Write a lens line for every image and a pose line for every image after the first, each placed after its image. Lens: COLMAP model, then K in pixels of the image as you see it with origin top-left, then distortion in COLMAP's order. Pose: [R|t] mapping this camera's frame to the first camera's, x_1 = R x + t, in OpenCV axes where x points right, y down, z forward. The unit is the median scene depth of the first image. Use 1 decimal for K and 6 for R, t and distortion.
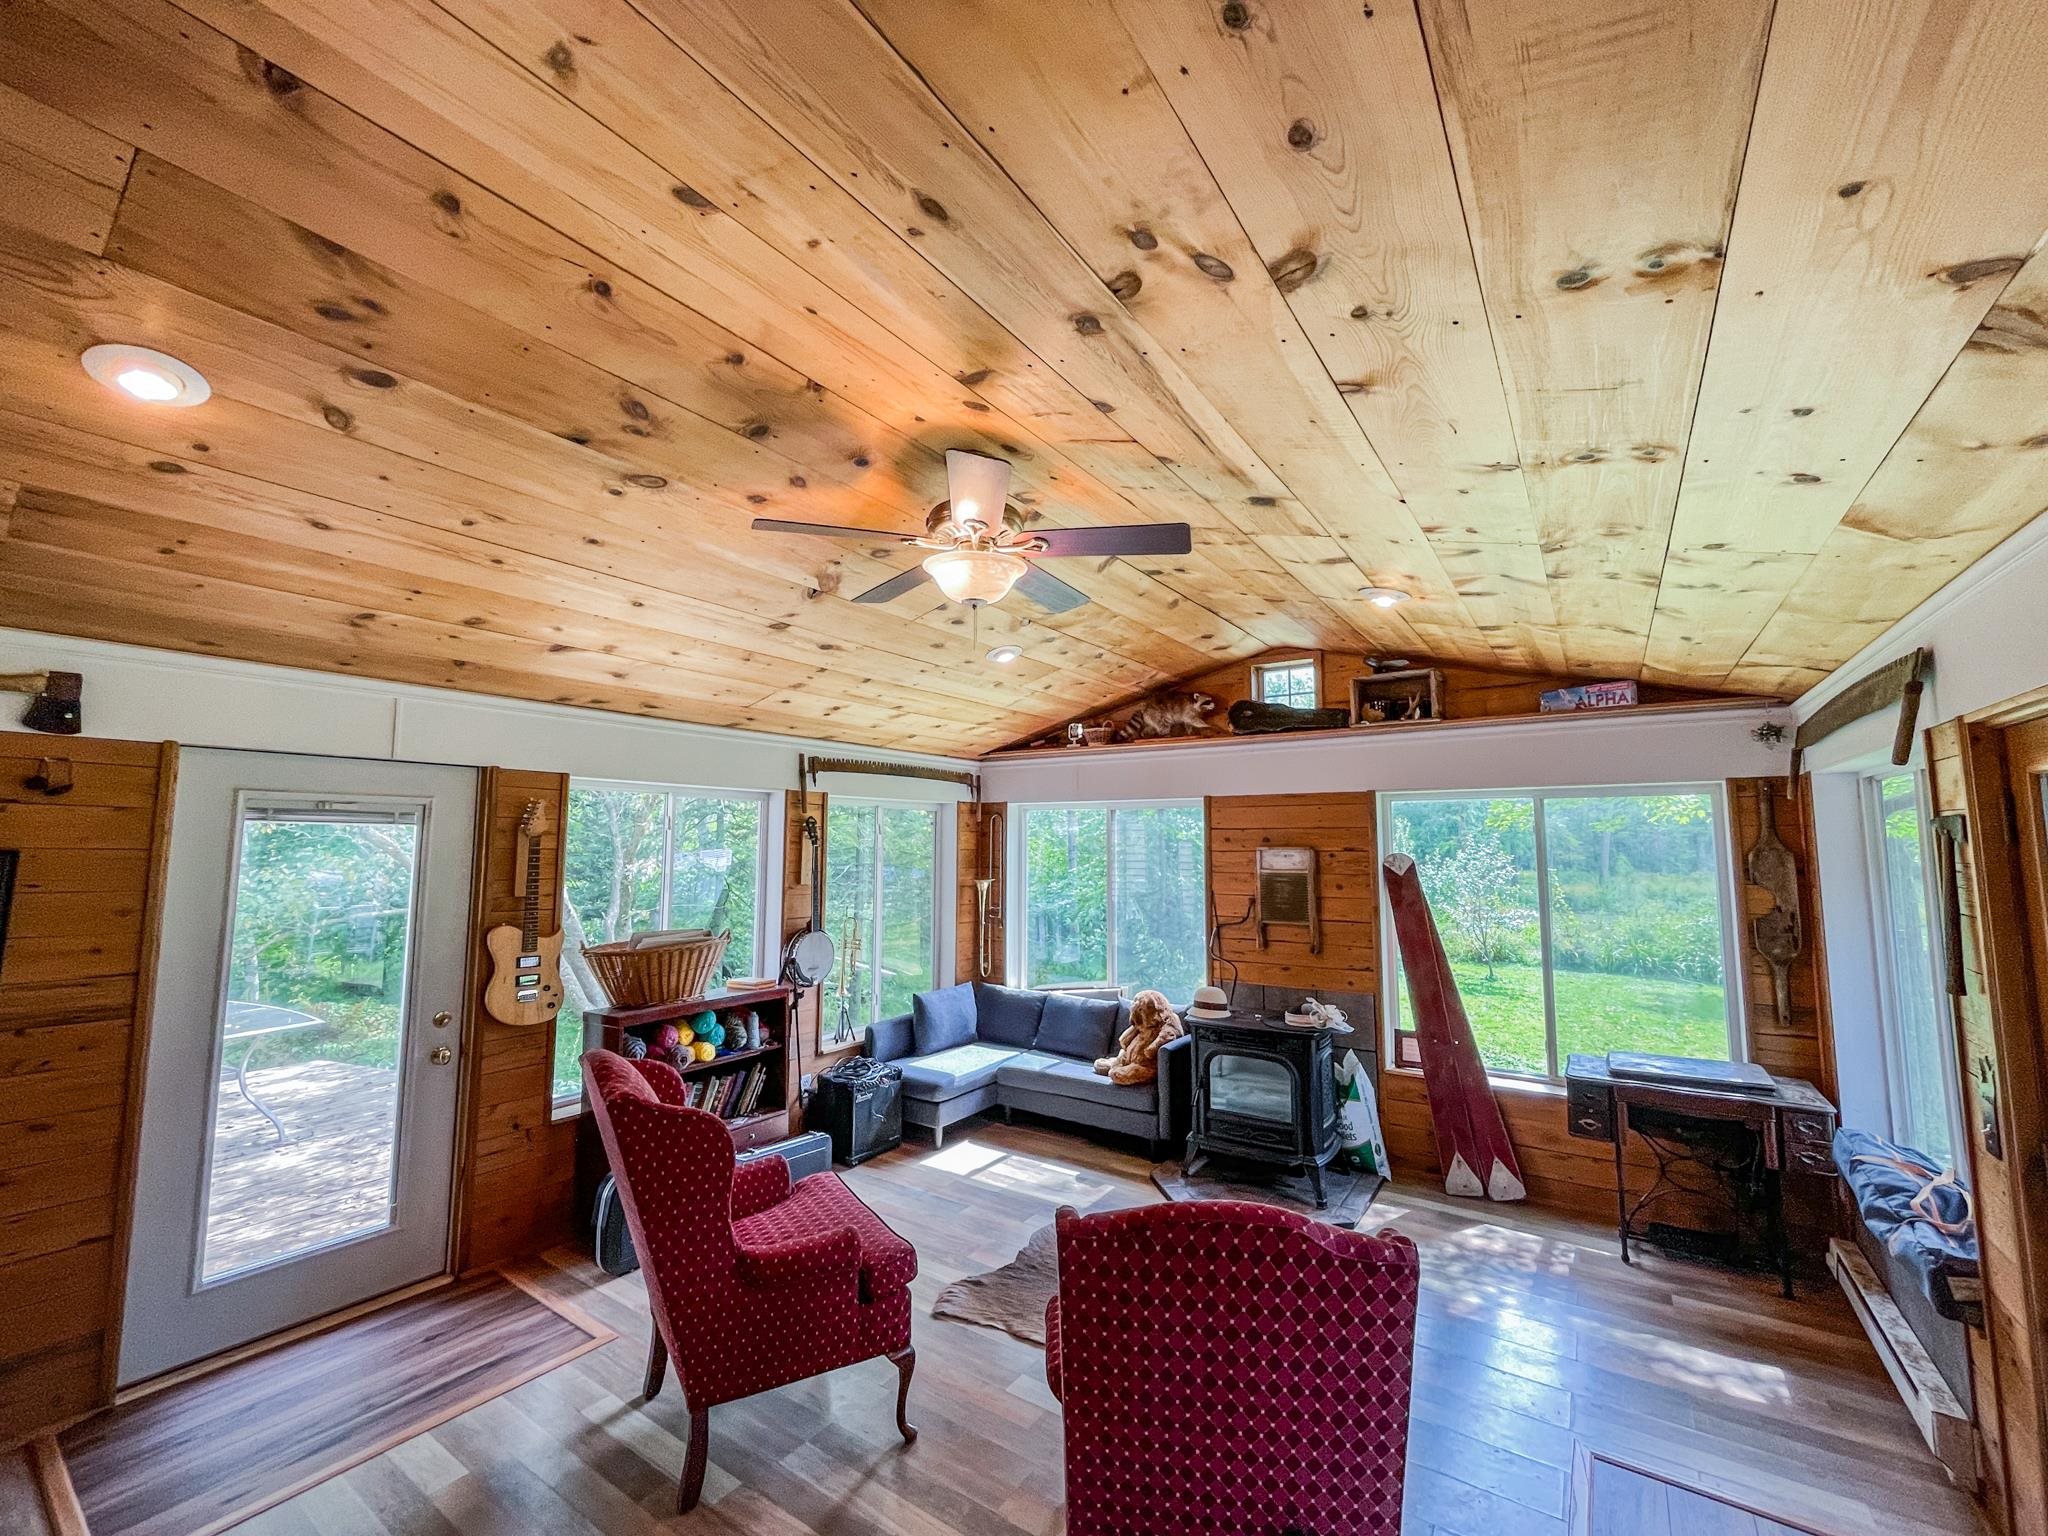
lens RADIAL K [[826.8, 0, 1025.1], [0, 826.8, 767.1], [0, 0, 1]] dist [-0.002396, 0.000267]
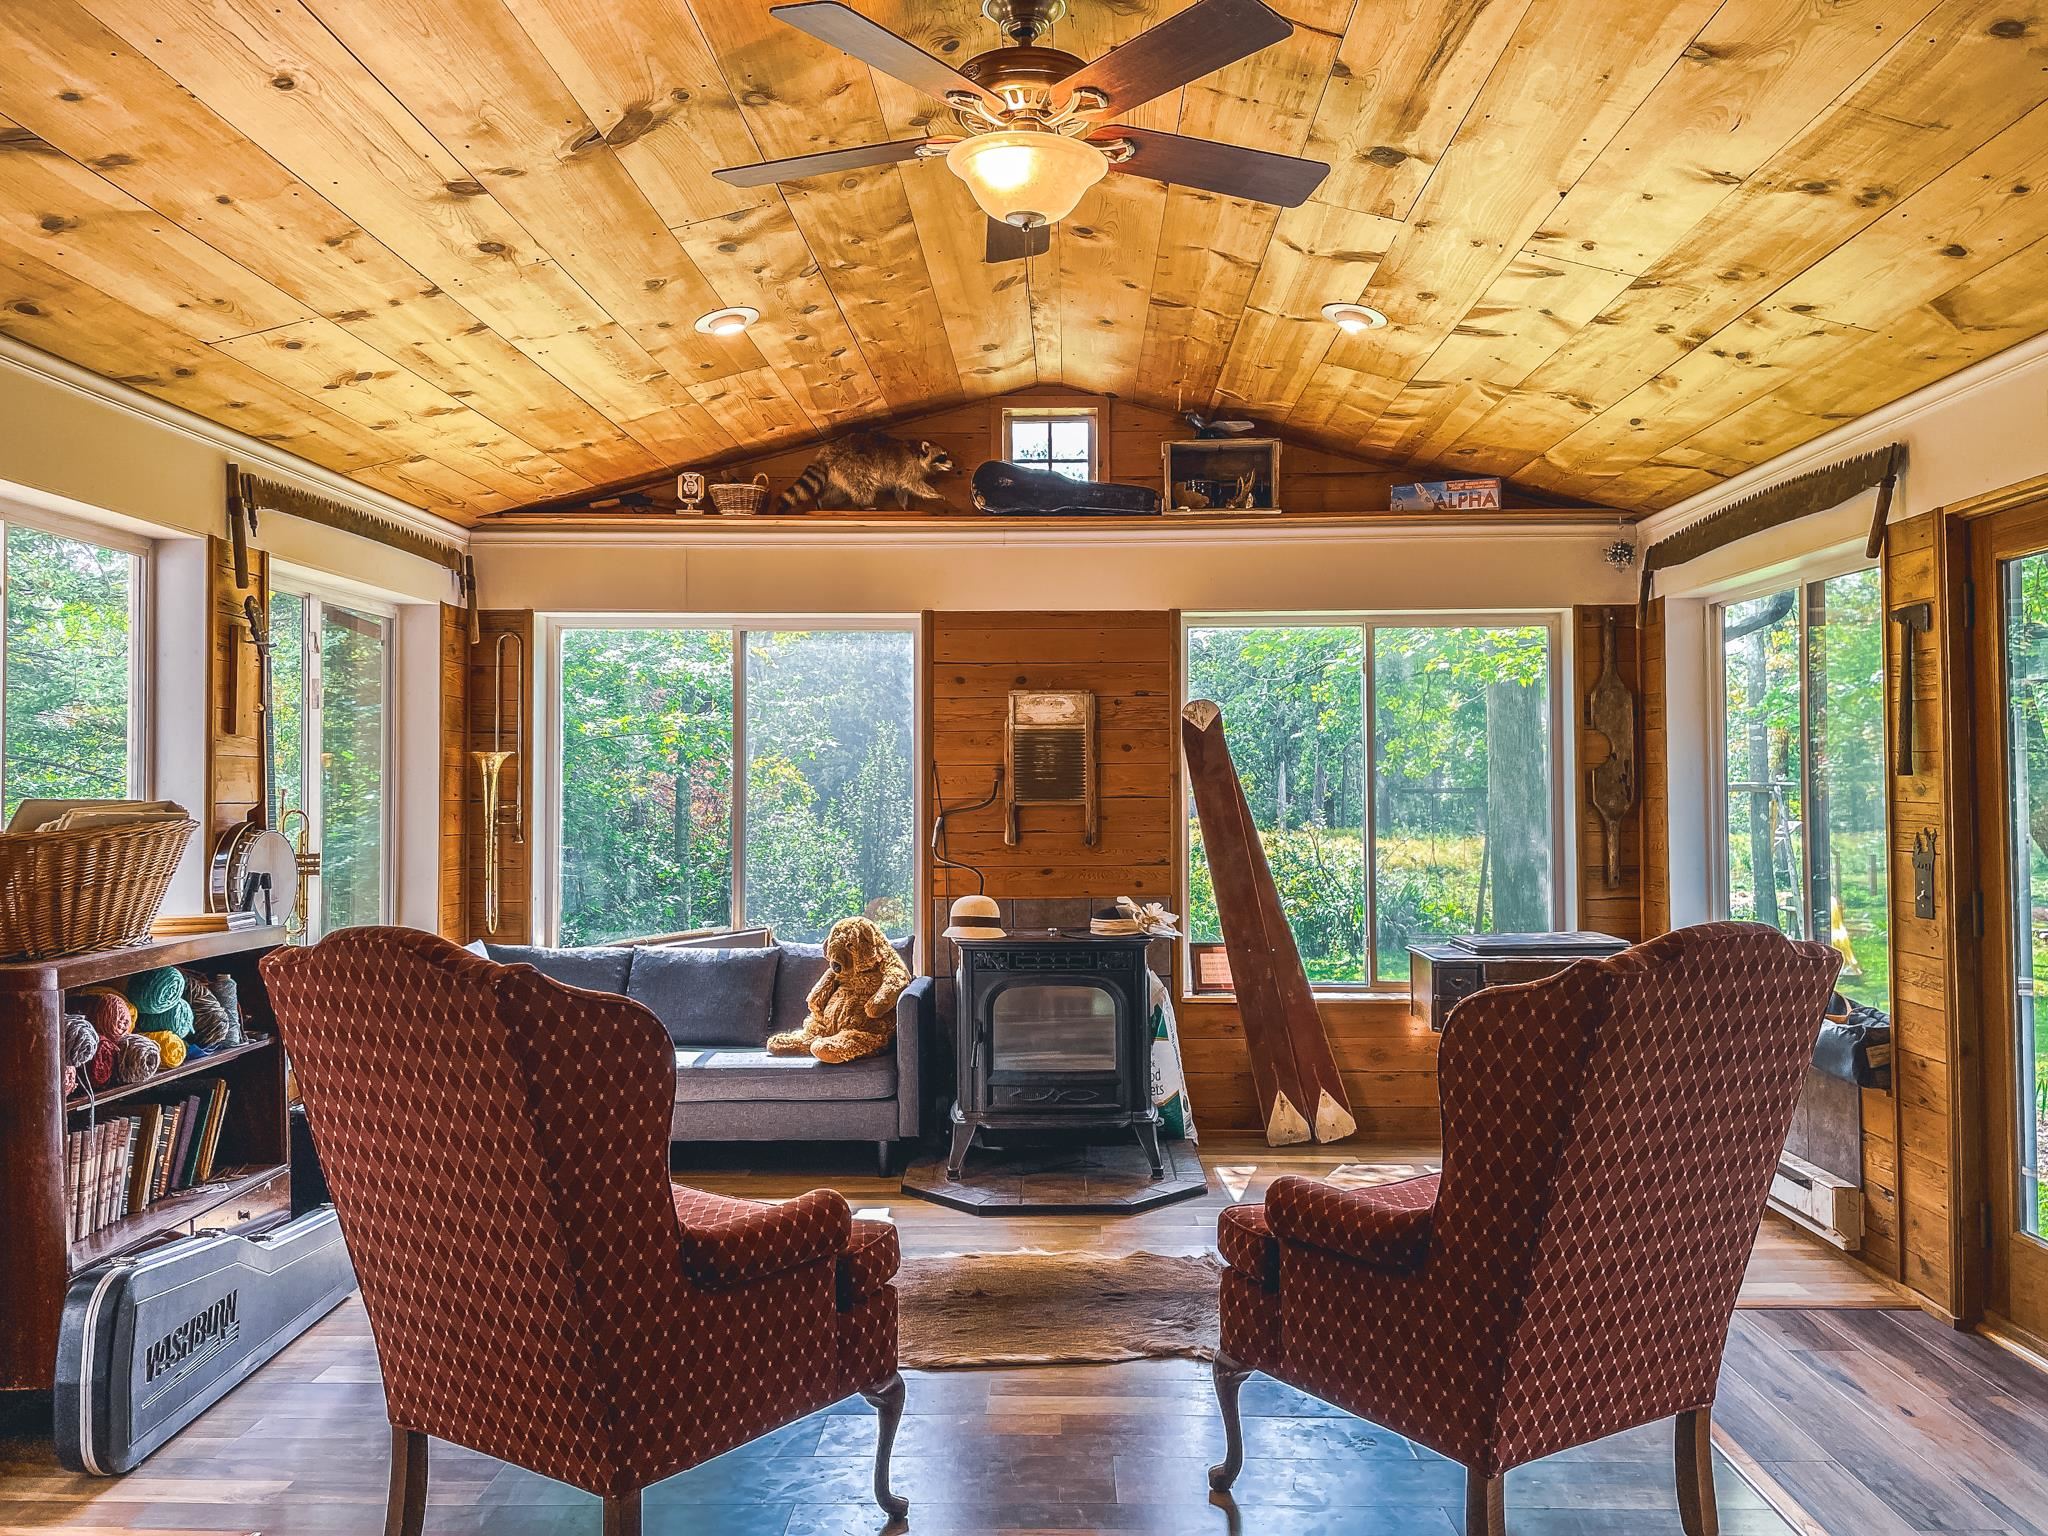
lens RADIAL K [[1538.7, 0, 1023.4], [0, 1538.7, 748.2], [0, 0, 1]] dist [0.081716, -0.110094]
pose [[0.834701, 0.009589, 0.550619, -0.414182], [-0.046544, 0.997499, 0.053187, 0.084840], [-0.548733, -0.070023, 0.833060, -0.020640]]
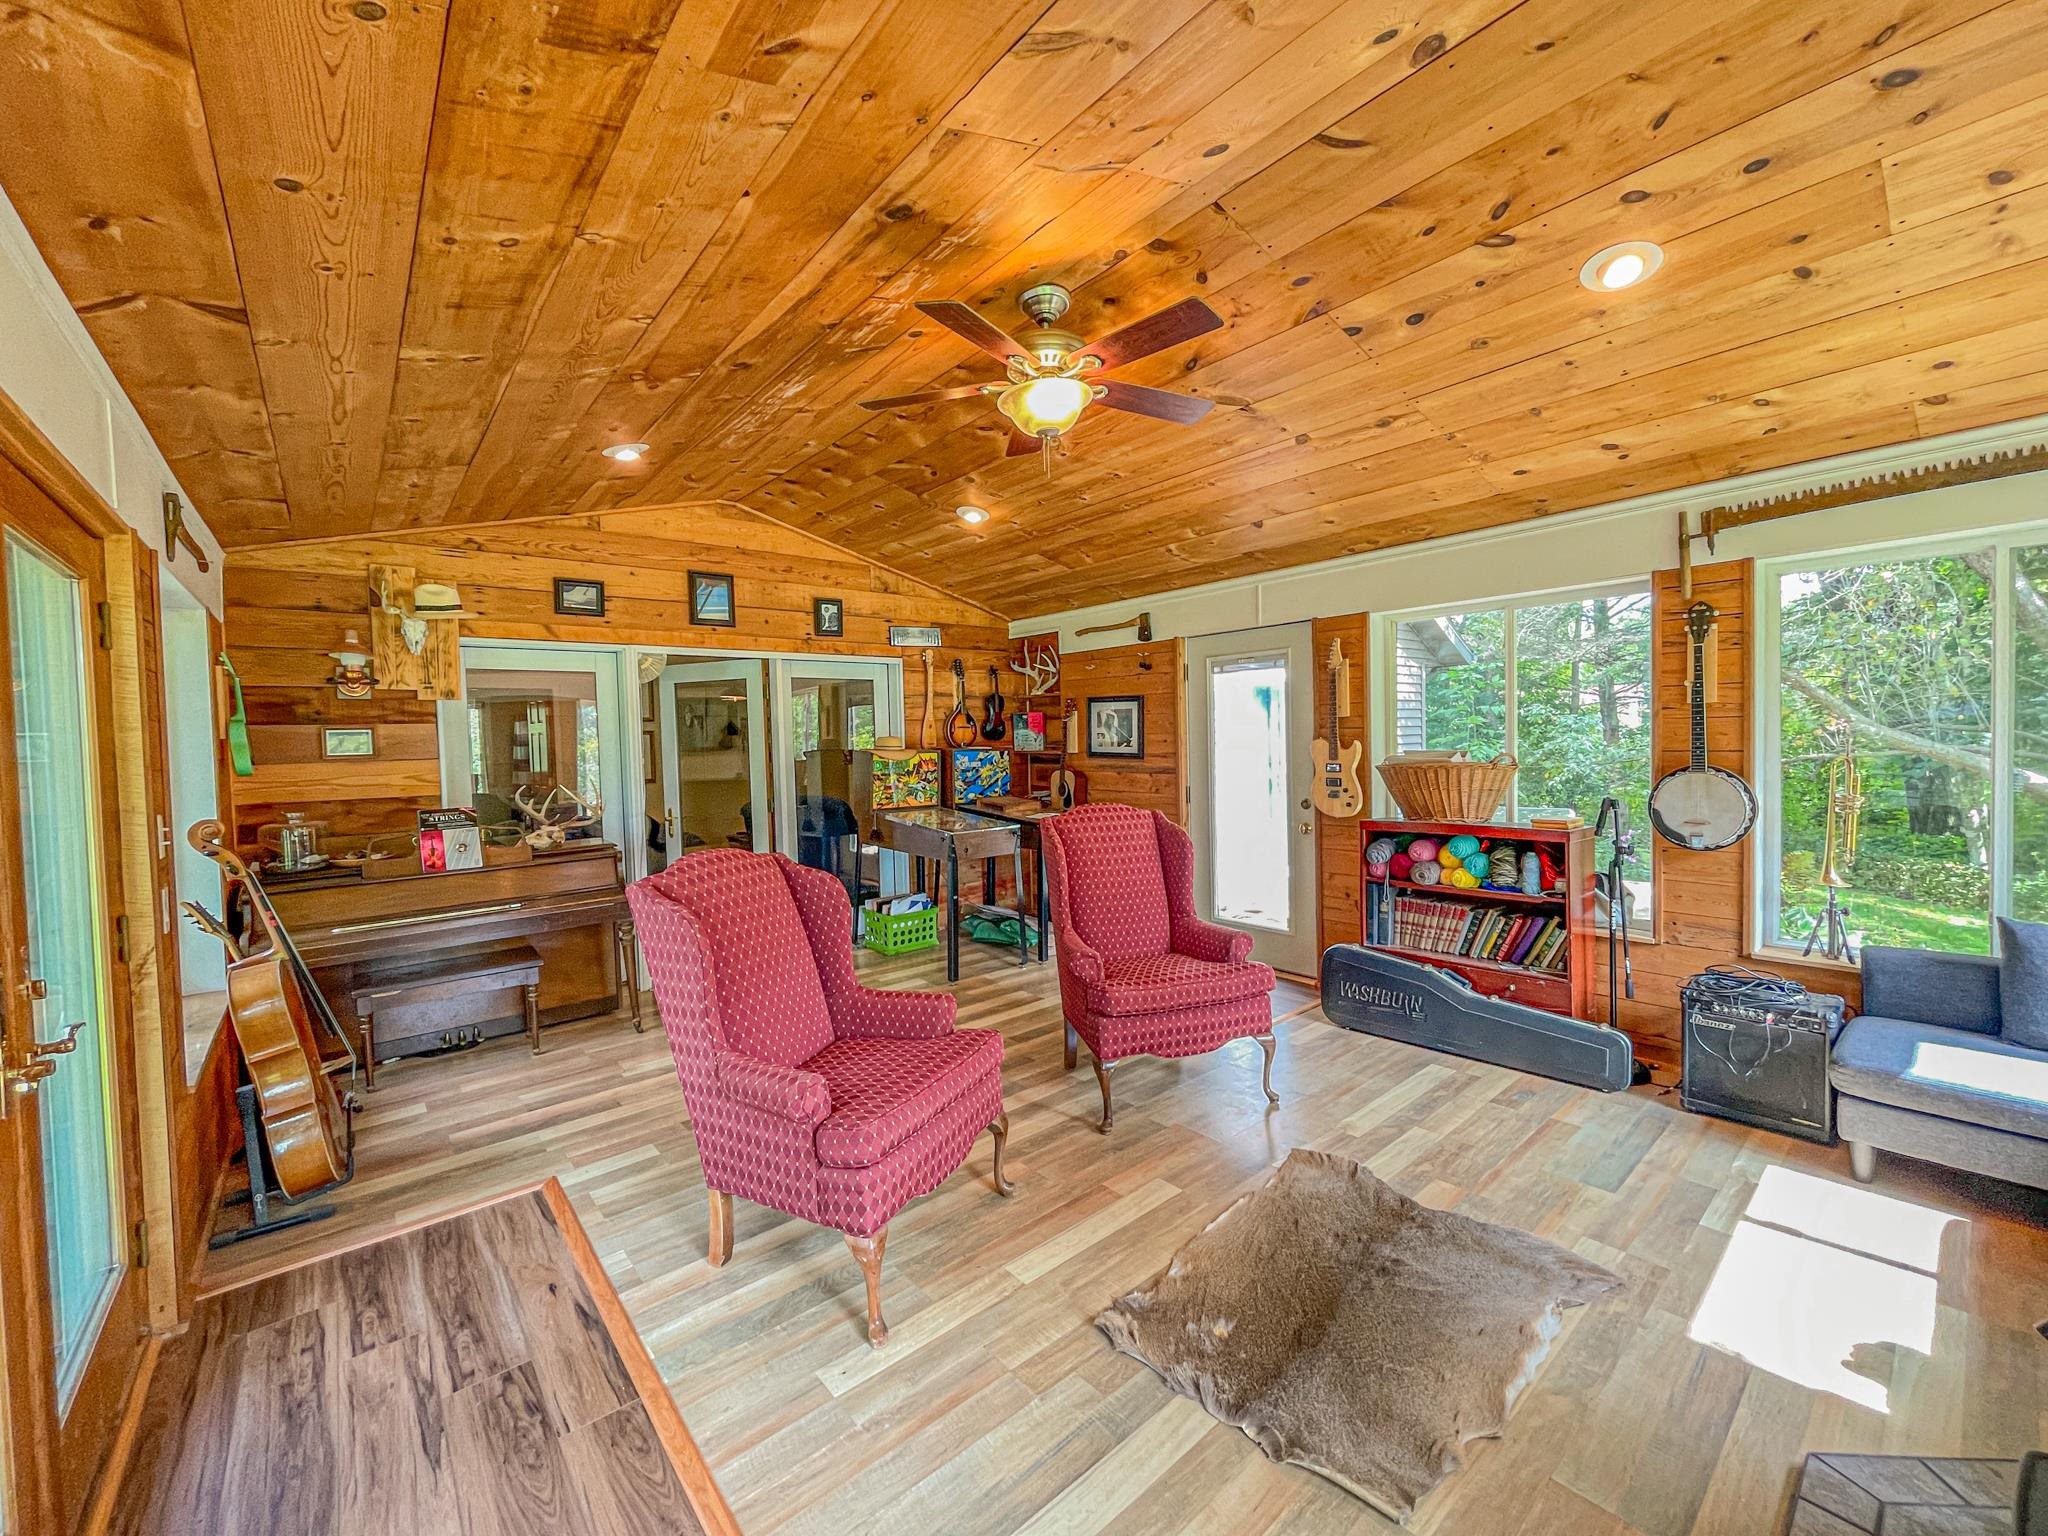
lens RADIAL K [[826.8, 0, 1025.1], [0, 826.8, 767.1], [0, 0, 1]] dist [-0.002396, 0.000267]
pose [[-0.259402, 0.038780, -0.964990, 0.574527], [0.121018, 0.992623, 0.007359, 0.130713], [0.958157, -0.114872, -0.262182, 0.684029]]
